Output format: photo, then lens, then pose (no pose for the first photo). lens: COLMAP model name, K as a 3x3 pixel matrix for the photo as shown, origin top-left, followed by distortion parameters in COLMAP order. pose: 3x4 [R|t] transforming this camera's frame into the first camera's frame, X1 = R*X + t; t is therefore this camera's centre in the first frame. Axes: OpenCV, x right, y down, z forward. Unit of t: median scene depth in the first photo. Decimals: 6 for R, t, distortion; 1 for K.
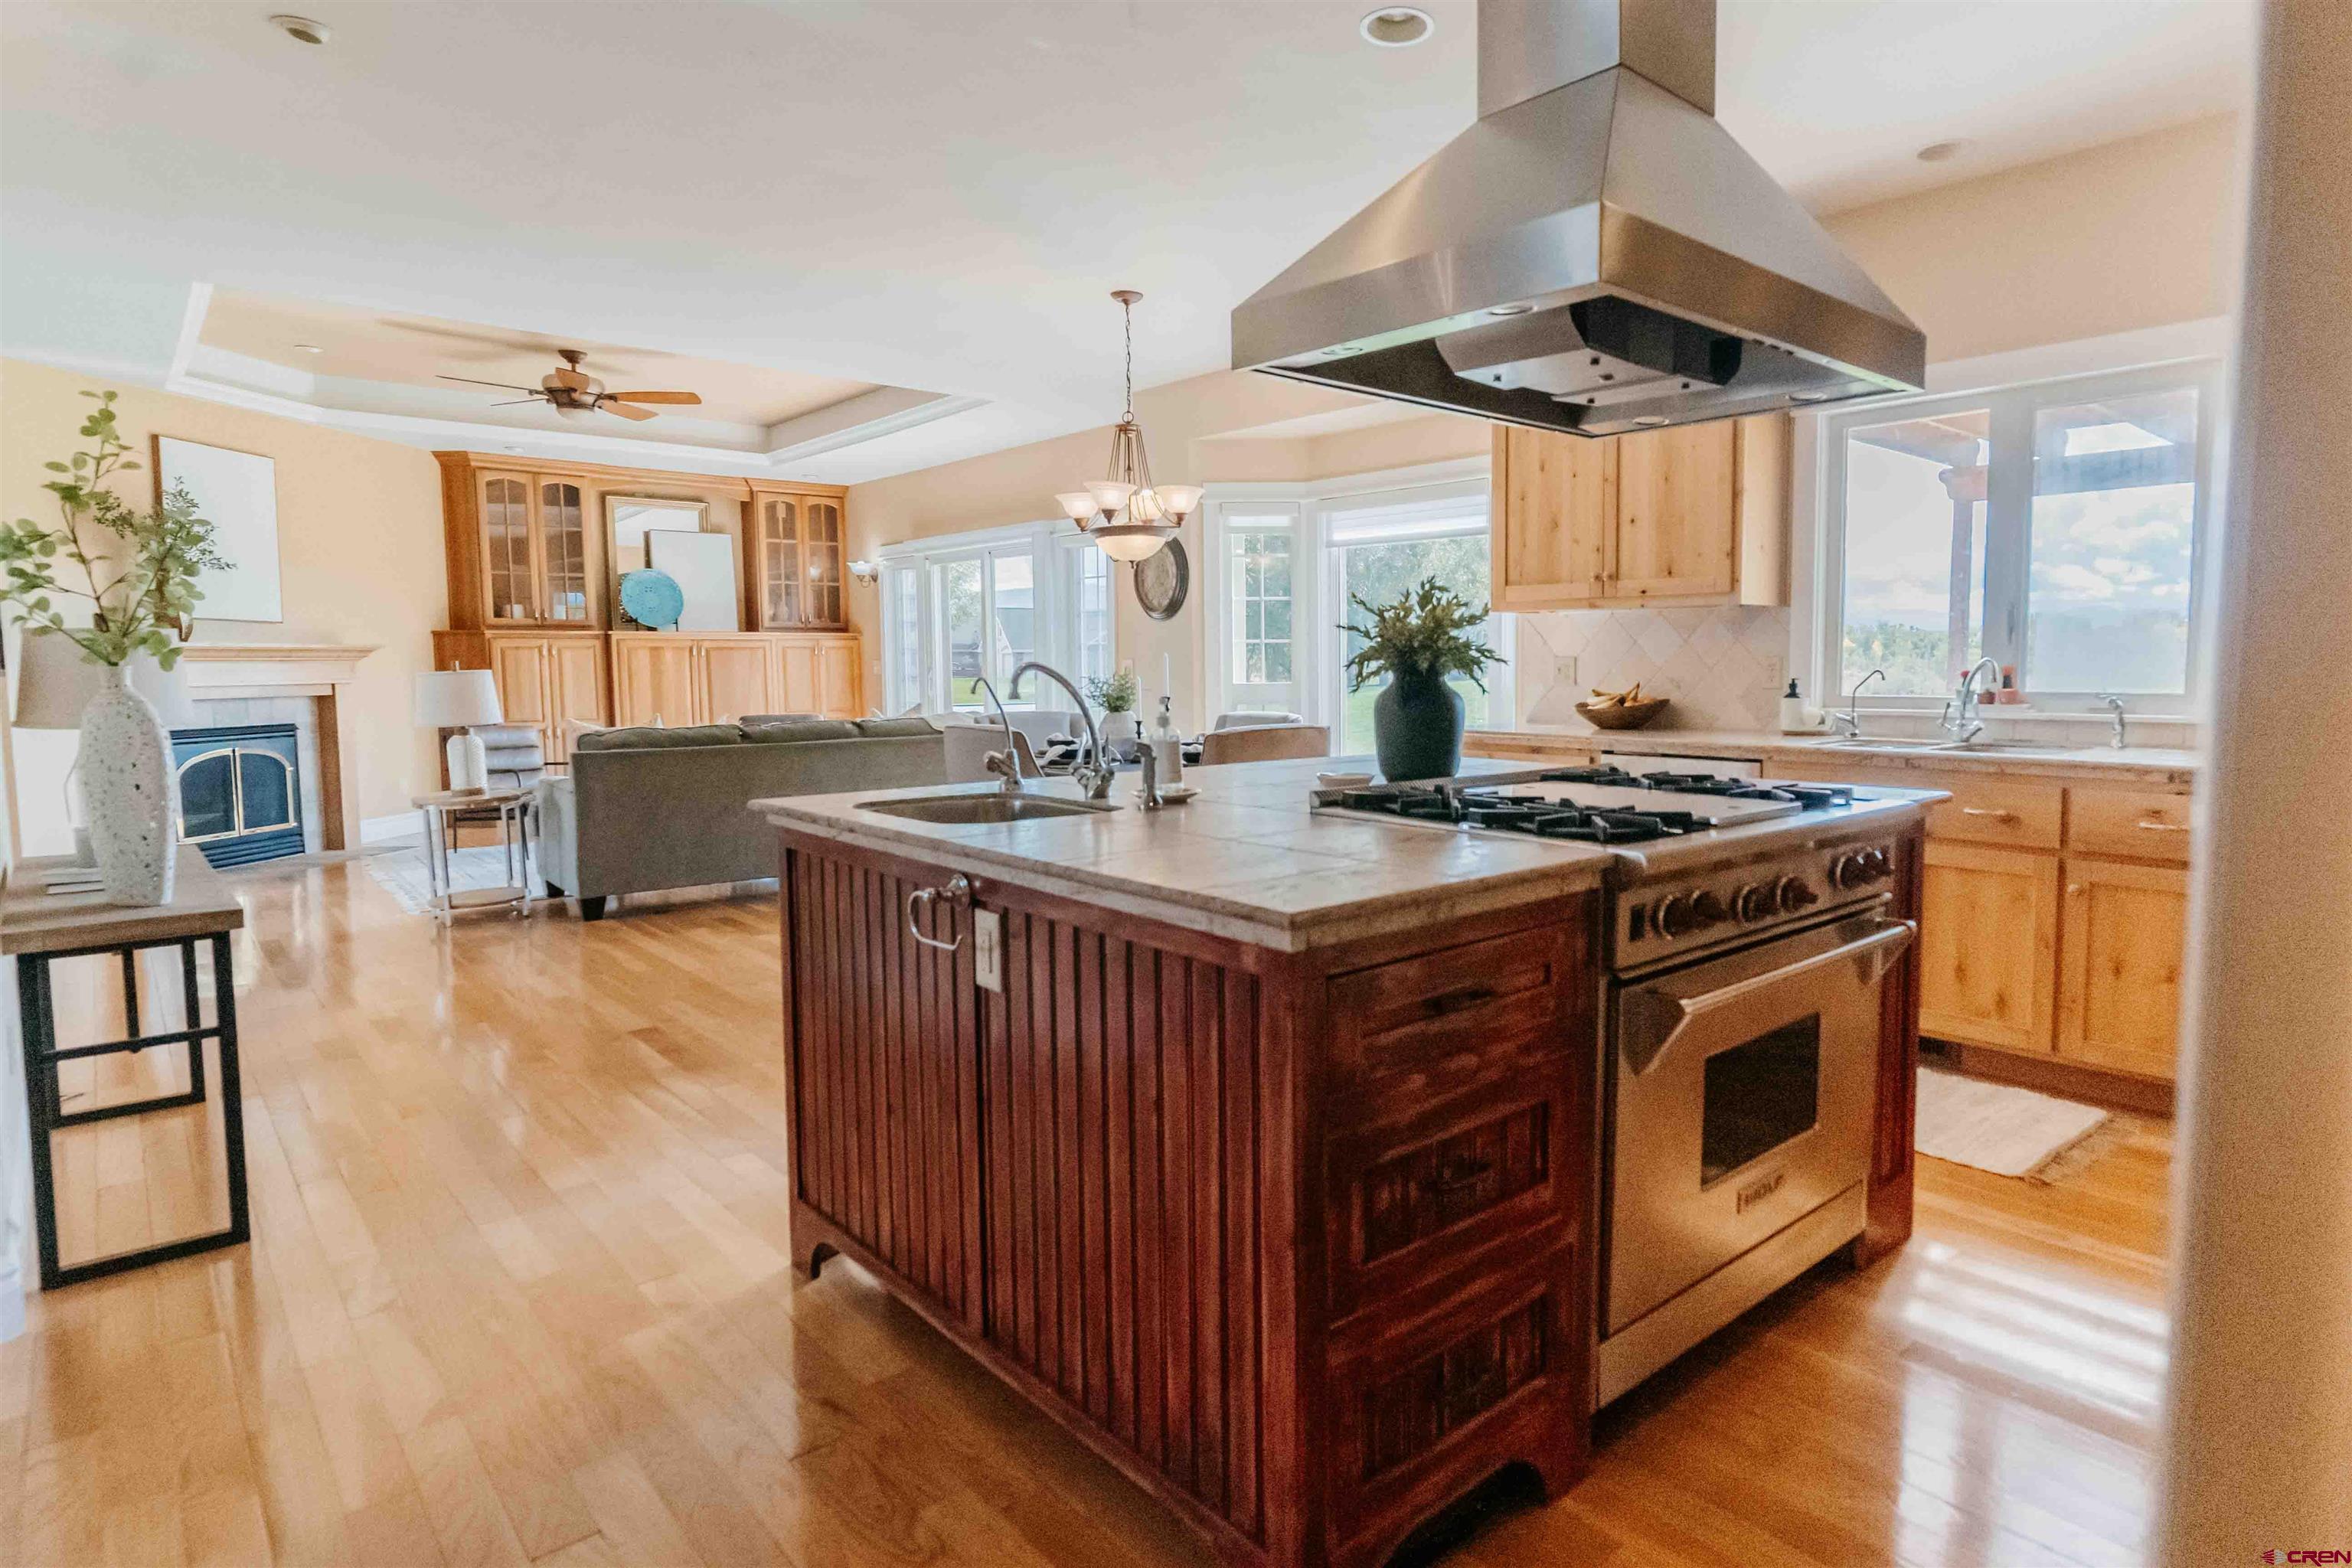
lens RADIAL K [[1289.2, 0, 1359.4], [0, 1289.2, 762.0], [0, 0, 1]] dist [0.001845, 0.000658]
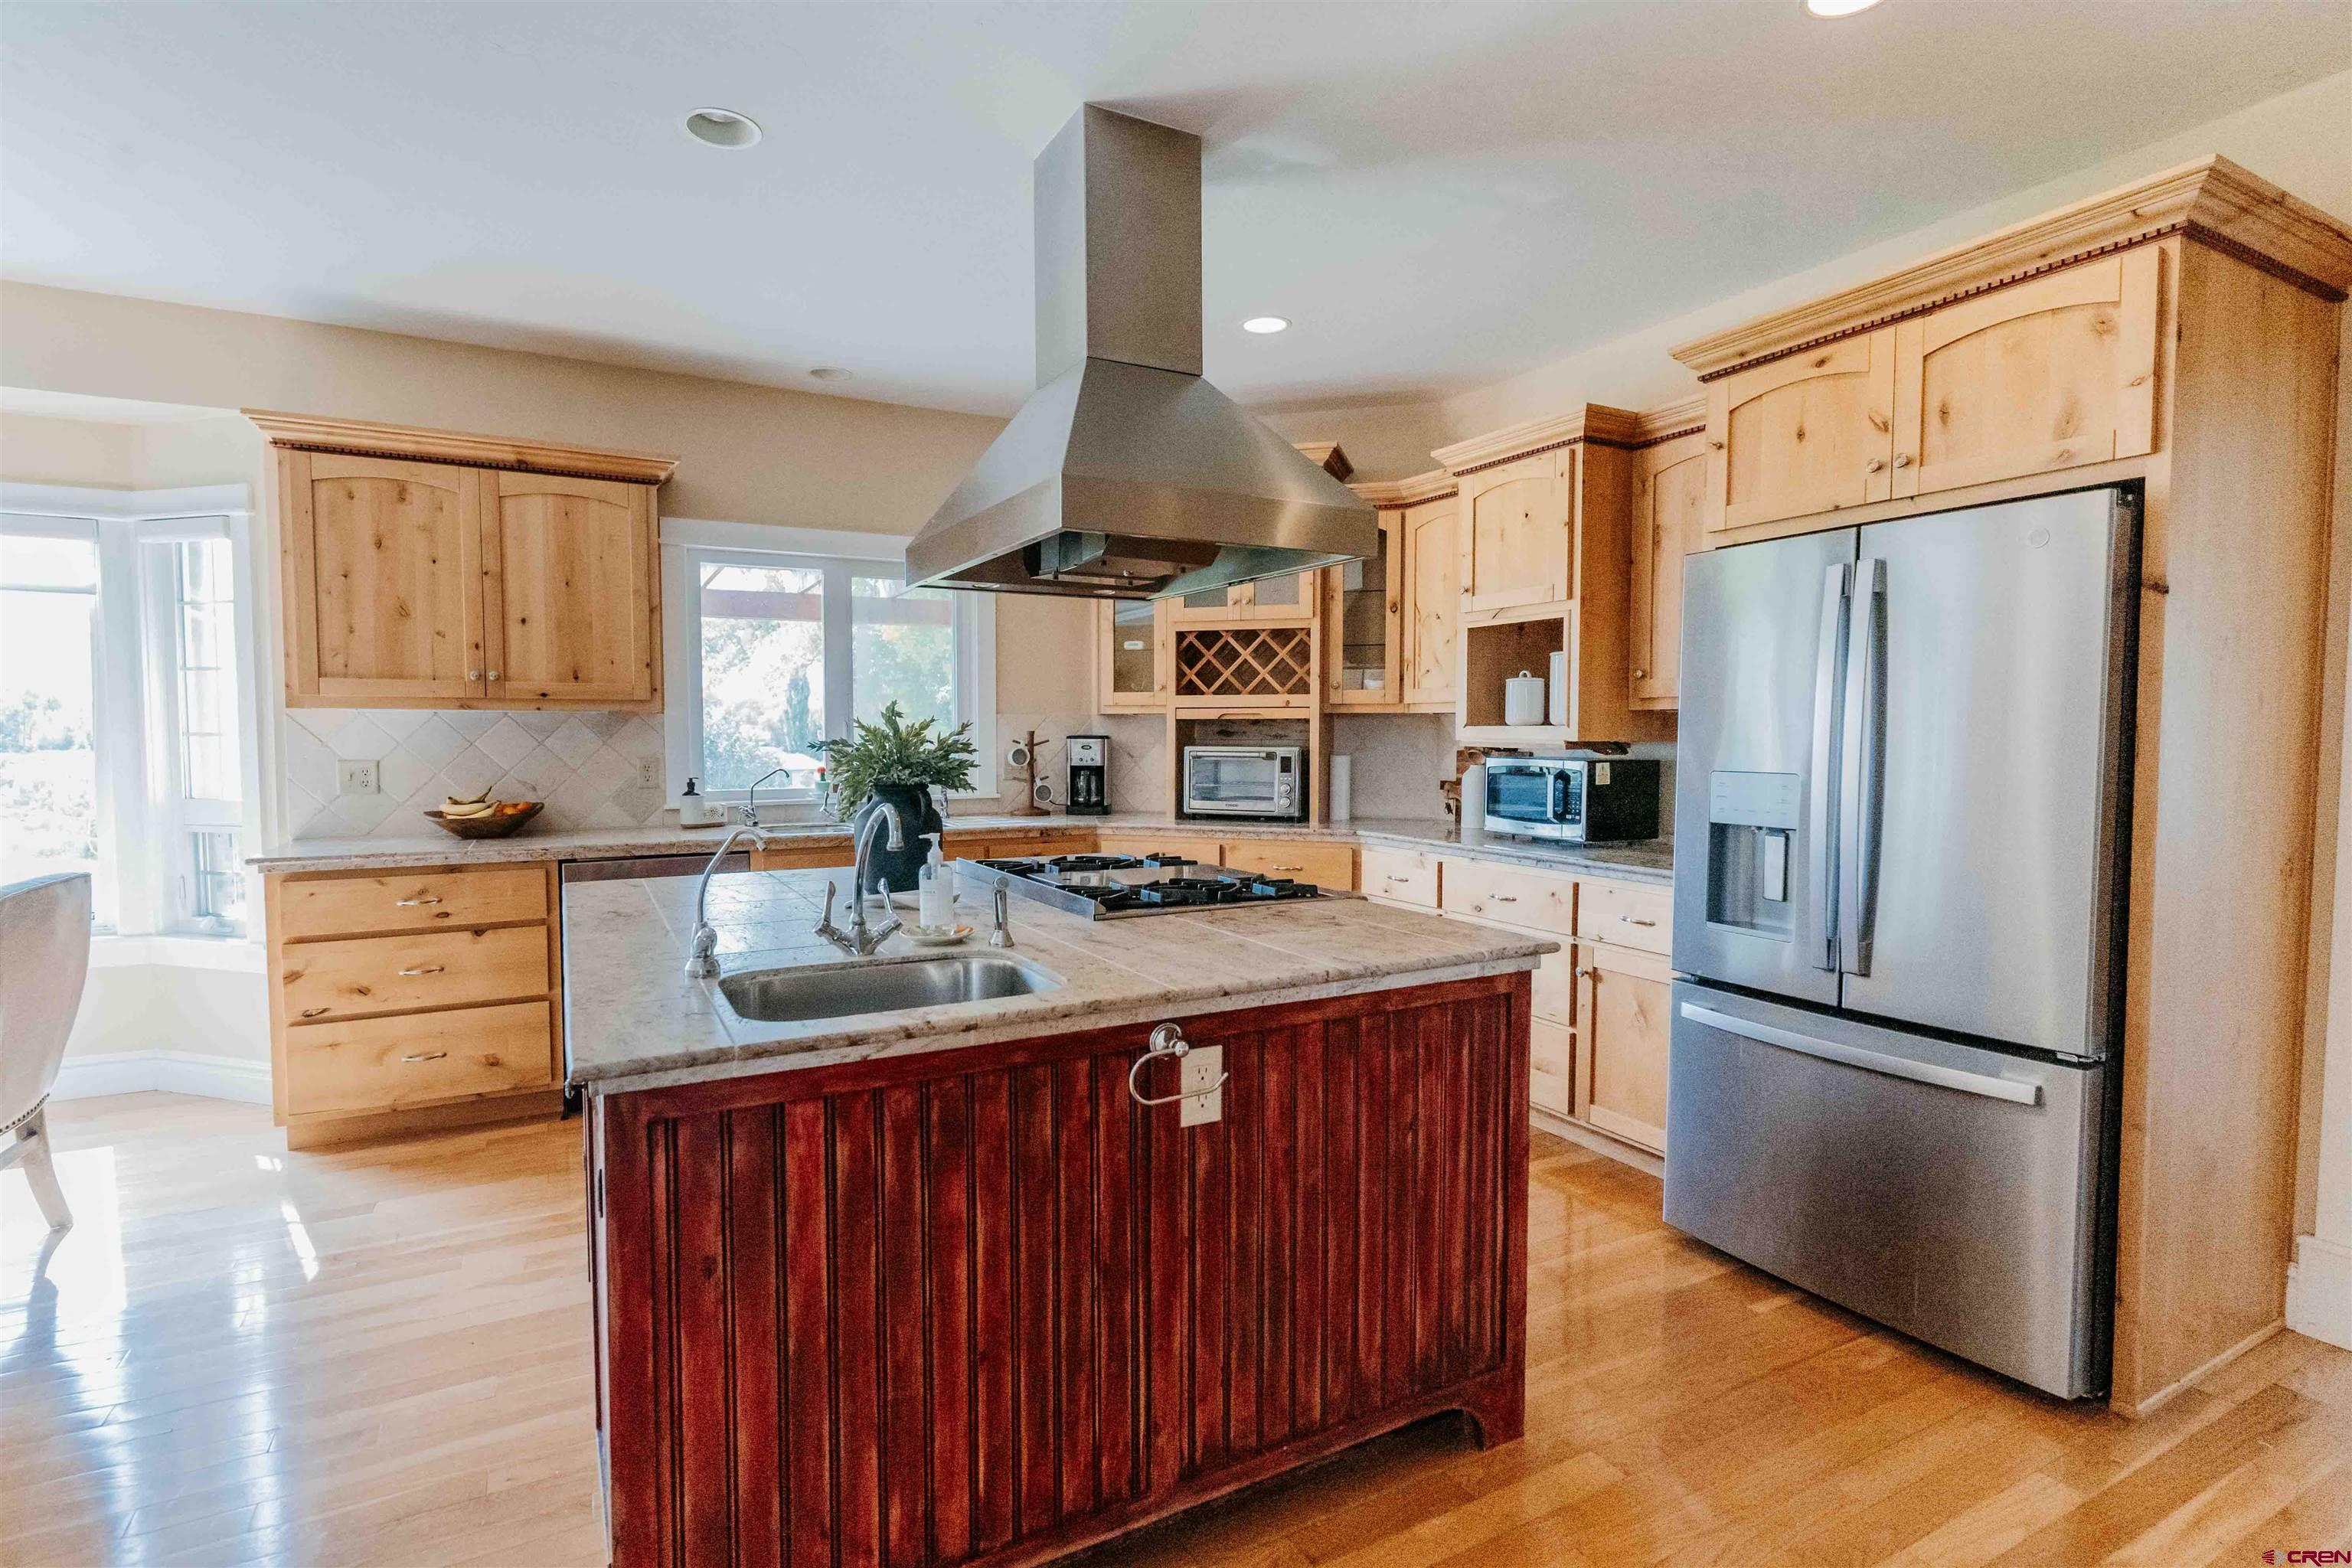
lens RADIAL K [[1123.5, 0, 1178.3], [0, 1123.5, 782.4], [0, 0, 1]] dist [0.001600, 0.000102]
pose [[0.269591, -0.042595, 0.962032, -0.251707], [0.076995, 0.996776, 0.022557, -0.025697], [-0.959892, 0.067990, 0.272002, 0.166770]]
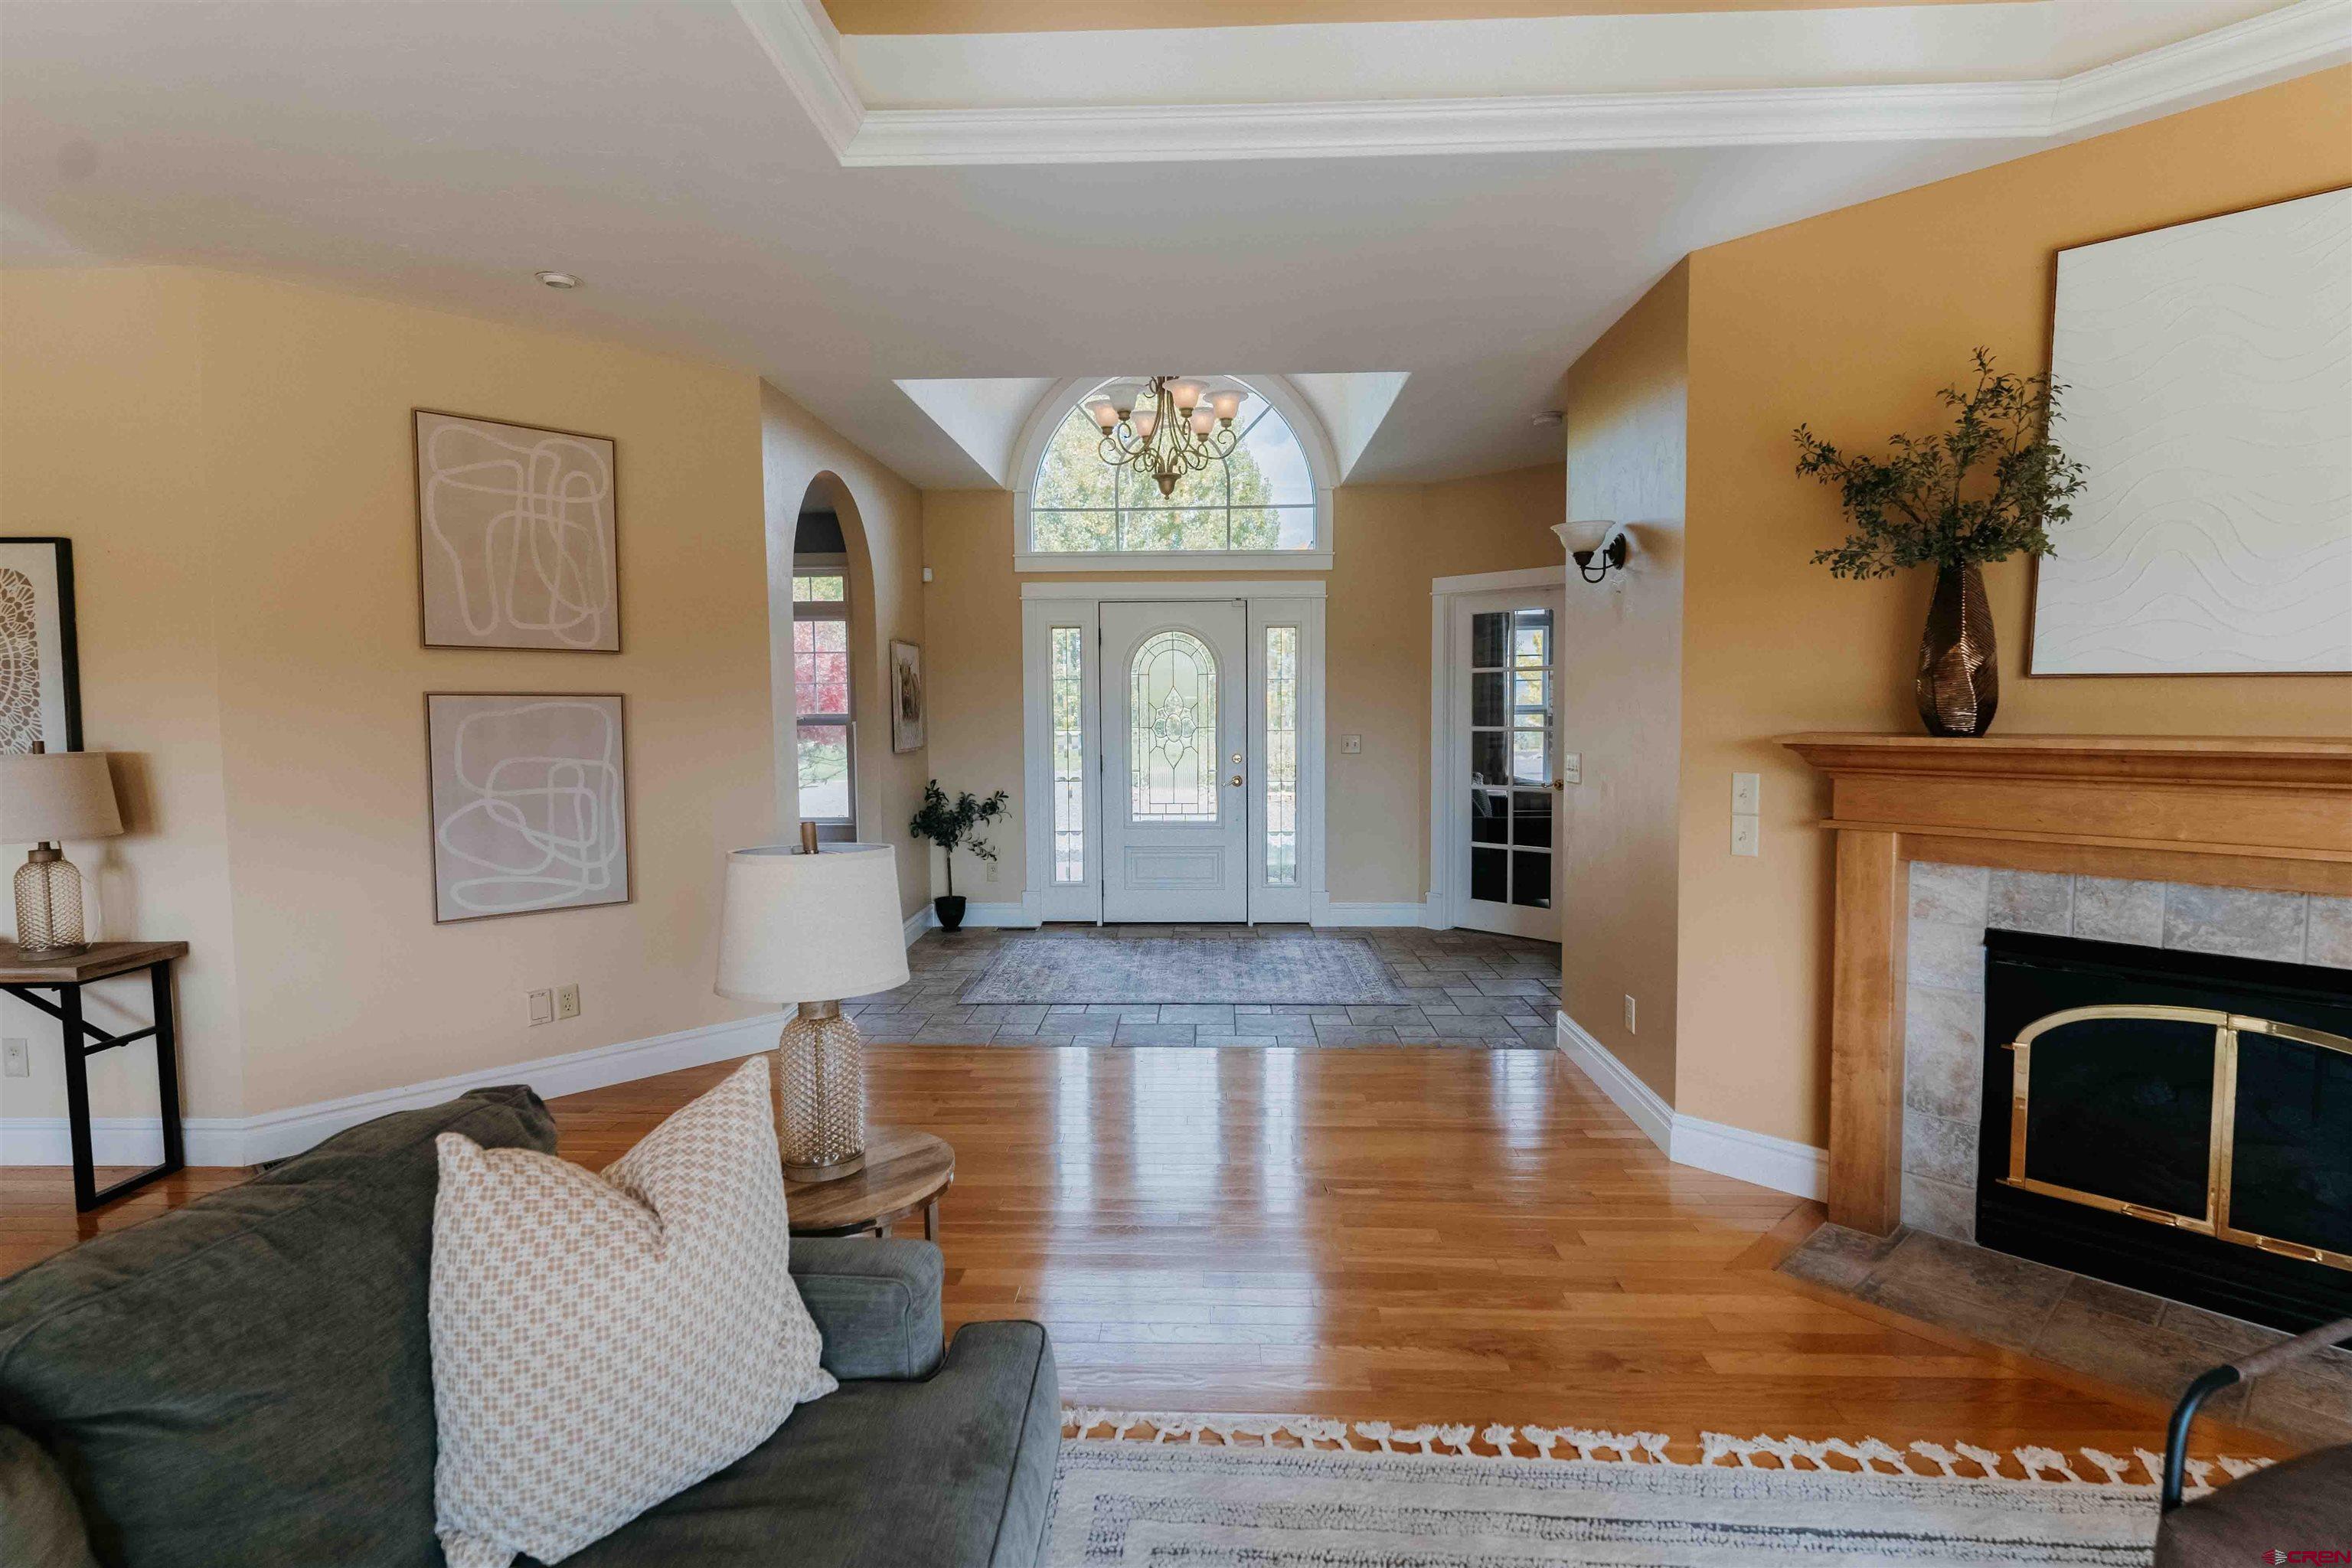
lens RADIAL K [[1123.5, 0, 1178.3], [0, 1123.5, 782.4], [0, 0, 1]] dist [0.001600, 0.000102]
pose [[-0.715777, 0.054031, -0.696236, -0.373236], [-0.045635, 0.991252, 0.123841, -0.091177], [0.696837, 0.120415, -0.707050, 0.885432]]
